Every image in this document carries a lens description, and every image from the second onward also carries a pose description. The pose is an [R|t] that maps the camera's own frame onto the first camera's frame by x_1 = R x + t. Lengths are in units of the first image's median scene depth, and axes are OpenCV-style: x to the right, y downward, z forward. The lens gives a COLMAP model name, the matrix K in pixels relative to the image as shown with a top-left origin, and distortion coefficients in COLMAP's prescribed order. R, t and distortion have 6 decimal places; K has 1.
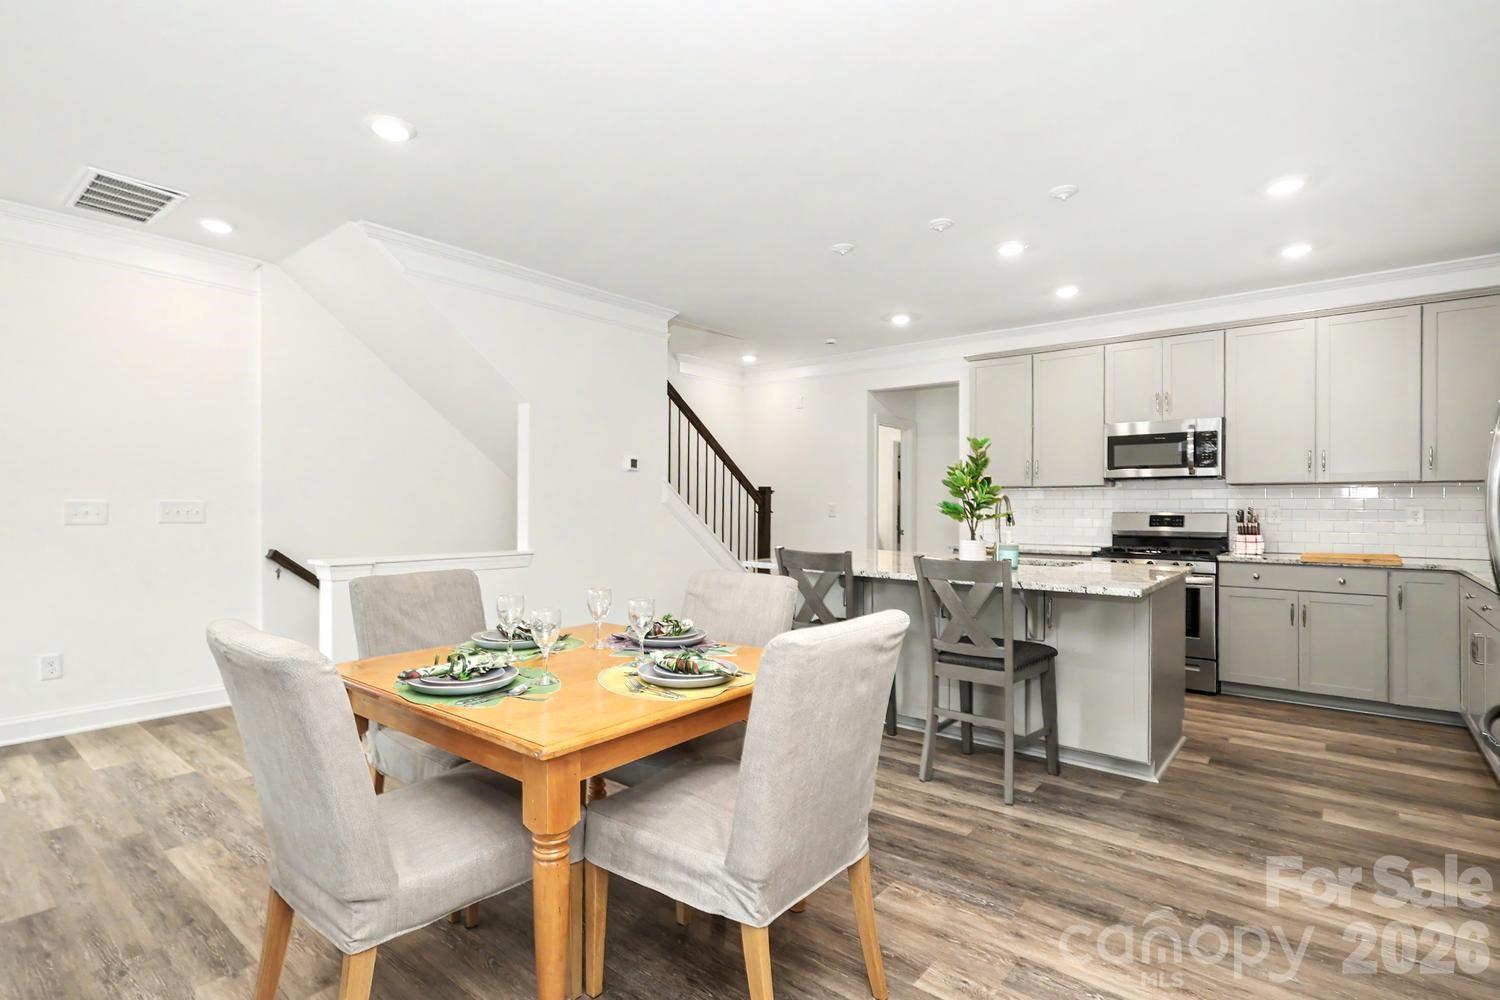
lens RADIAL K [[728.3, 0, 756.0], [0, 728.3, 499.0], [0, 0, 1]] dist [0.000478, -0.000813]
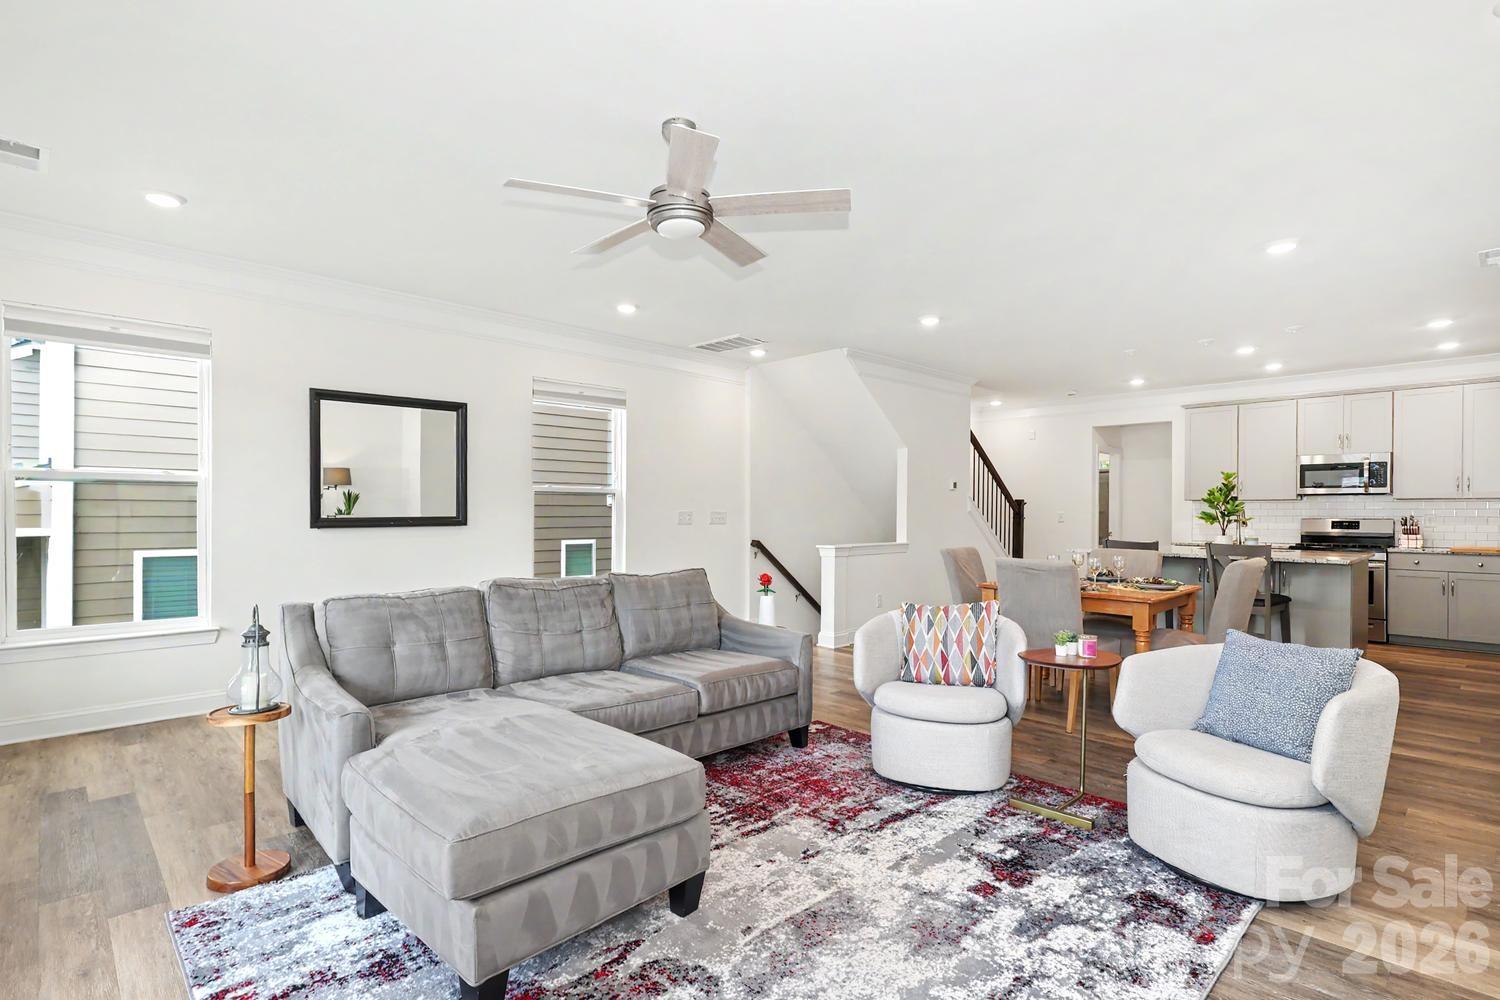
lens RADIAL K [[728.3, 0, 758.9], [0, 728.3, 509.7], [0, 0, 1]] dist [0.000478, -0.000813]
pose [[0.992204, 0.000291, -0.124622, -0.410471], [0.000423, 0.999984, 0.005706, -0.008025], [0.124621, -0.005715, 0.992188, -0.571315]]
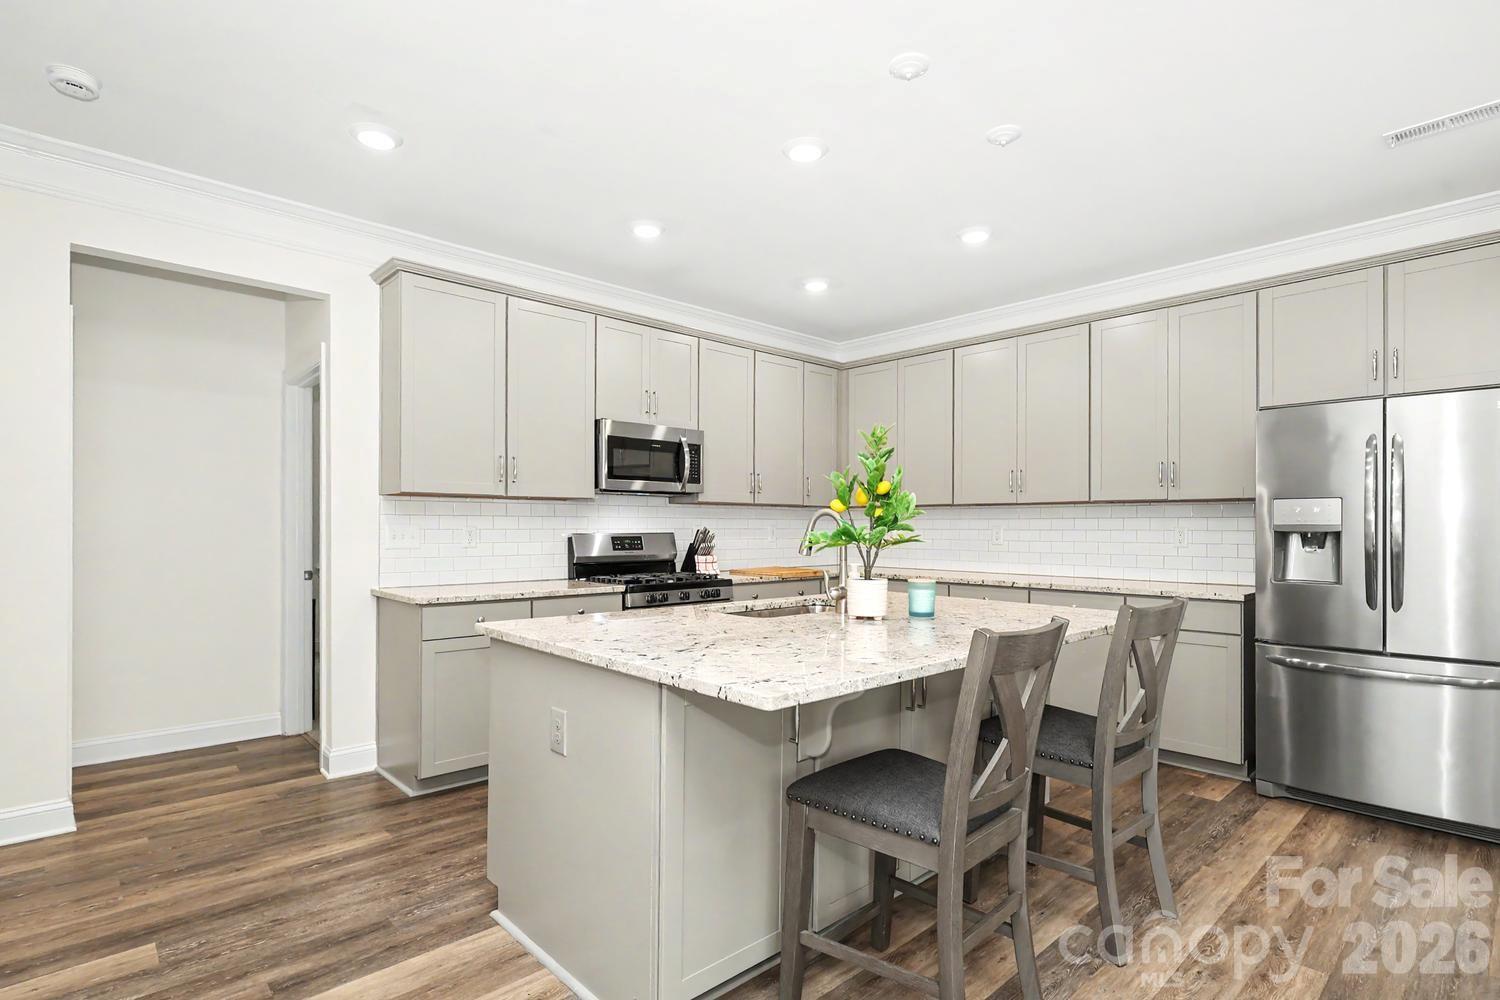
lens RADIAL K [[728.3, 0, 764.4], [0, 728.3, 528.4], [0, 0, 1]] dist [0.000478, -0.000813]
pose [[0.142691, -0.004848, 0.989755, -0.281221], [-0.007463, 0.999954, 0.005974, 0.006830], [-0.989739, -0.008239, 0.142648, 0.792980]]
